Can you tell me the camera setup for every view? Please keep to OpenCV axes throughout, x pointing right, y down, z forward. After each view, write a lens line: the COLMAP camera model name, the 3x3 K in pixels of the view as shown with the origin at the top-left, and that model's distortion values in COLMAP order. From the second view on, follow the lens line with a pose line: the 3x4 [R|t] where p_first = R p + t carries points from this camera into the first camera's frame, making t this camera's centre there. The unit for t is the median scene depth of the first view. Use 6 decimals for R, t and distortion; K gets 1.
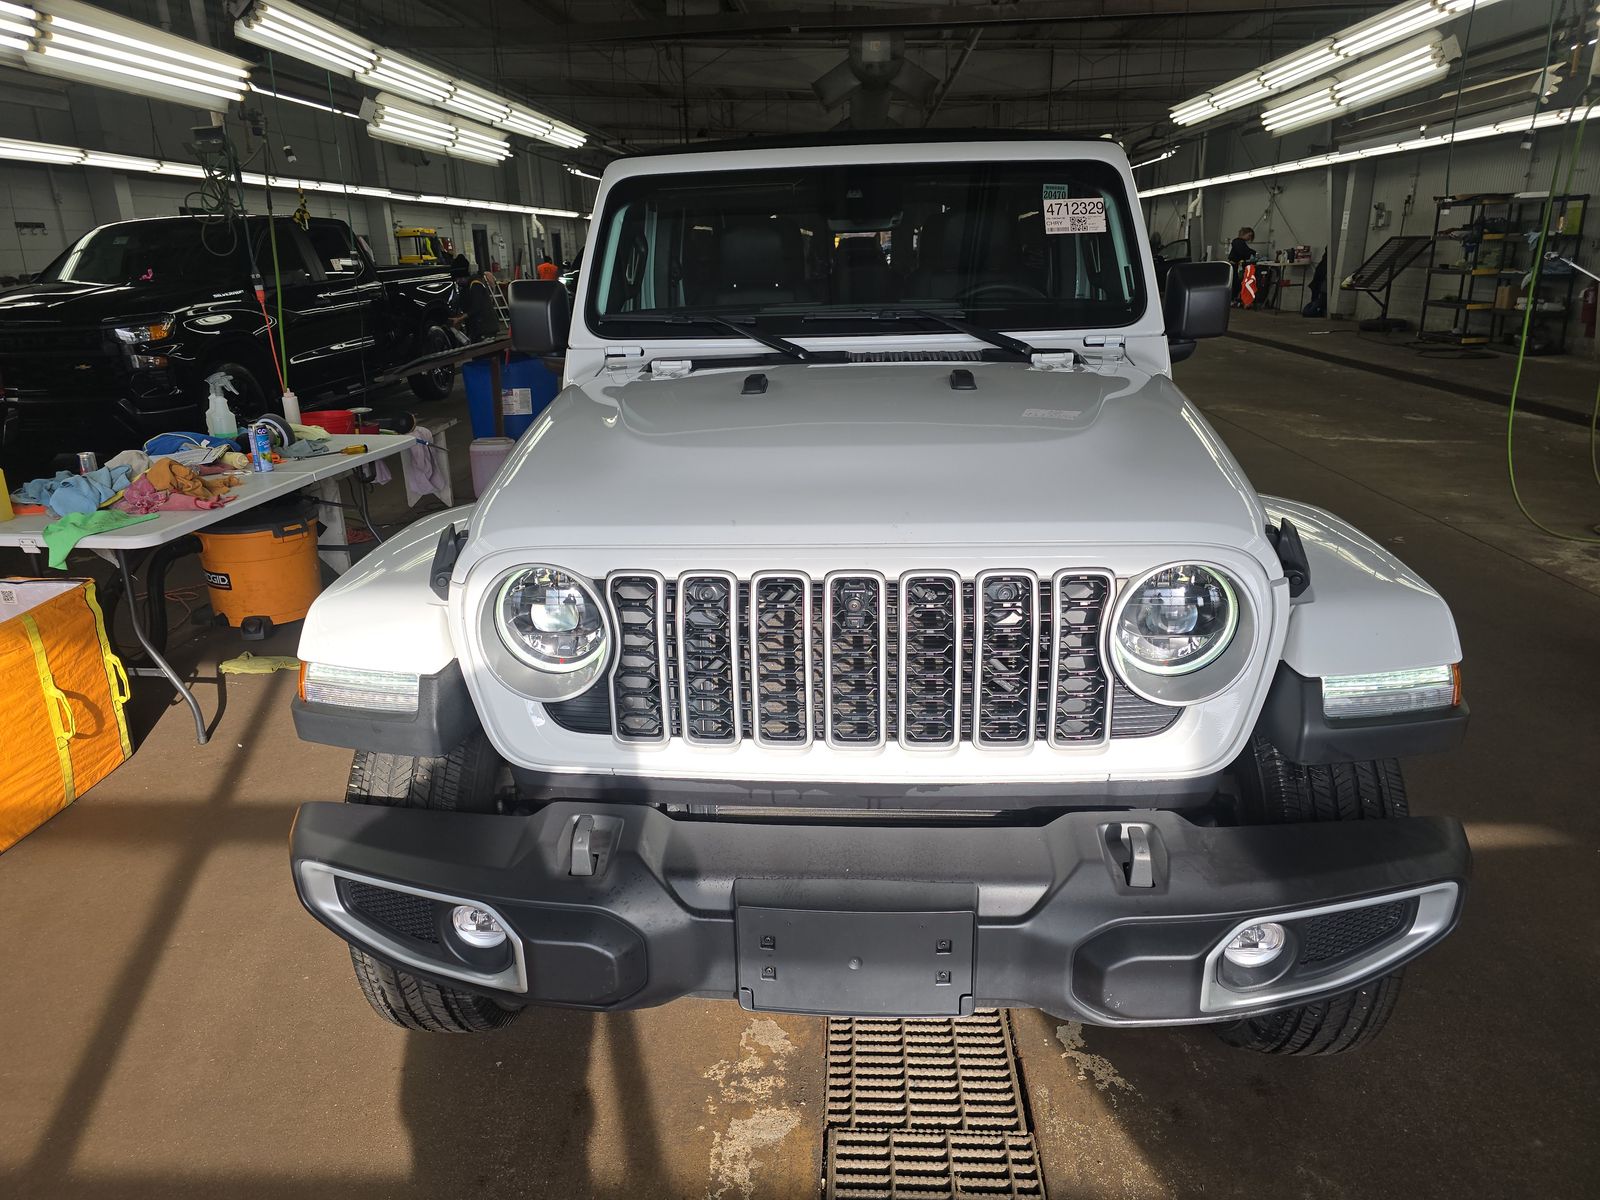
lens RADIAL K [[1090.4, 0, 801.9], [0, 1090.4, 598.9], [0, 0, 1]] dist [0.037464, -0.033266]
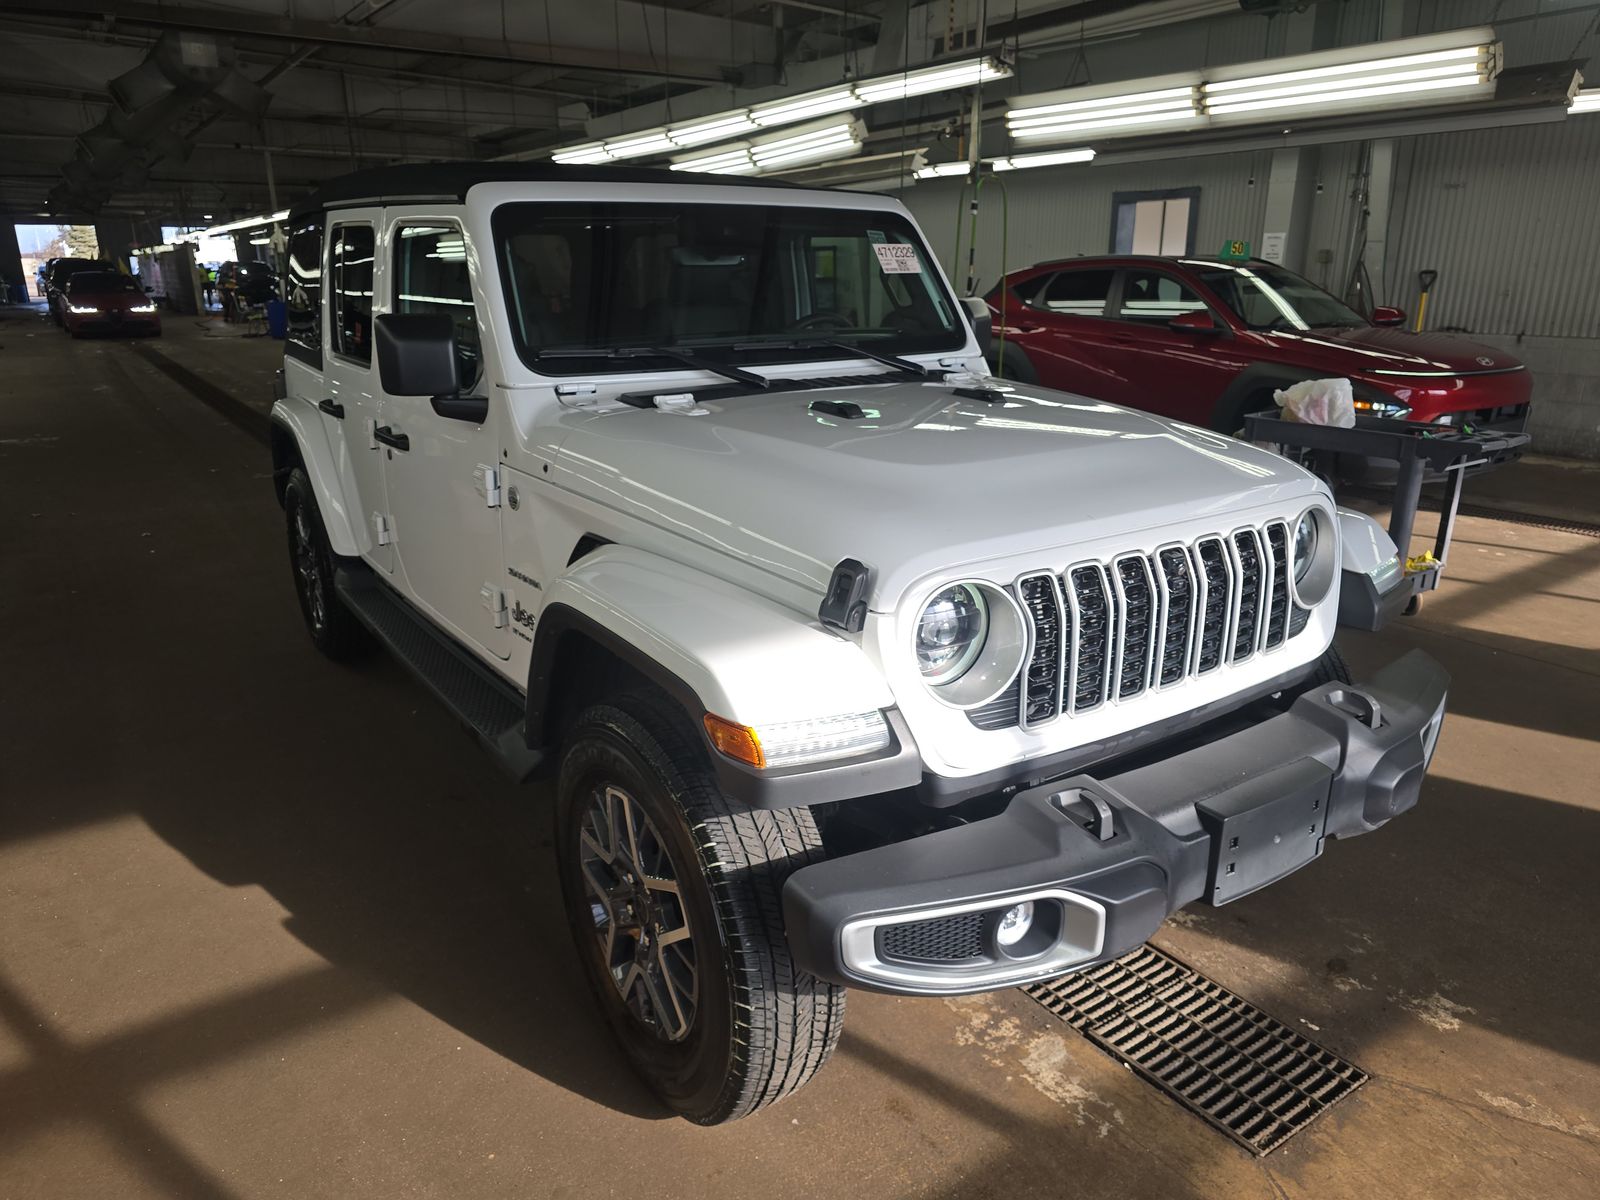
lens RADIAL K [[1090.4, 0, 802.9], [0, 1090.4, 607.1], [0, 0, 1]] dist [0.037464, -0.033266]
pose [[0.784248, -0.165265, 0.598032, -0.304893], [0.177432, 0.983357, 0.039068, -0.022751], [-0.594536, 0.075471, 0.800519, 0.075775]]
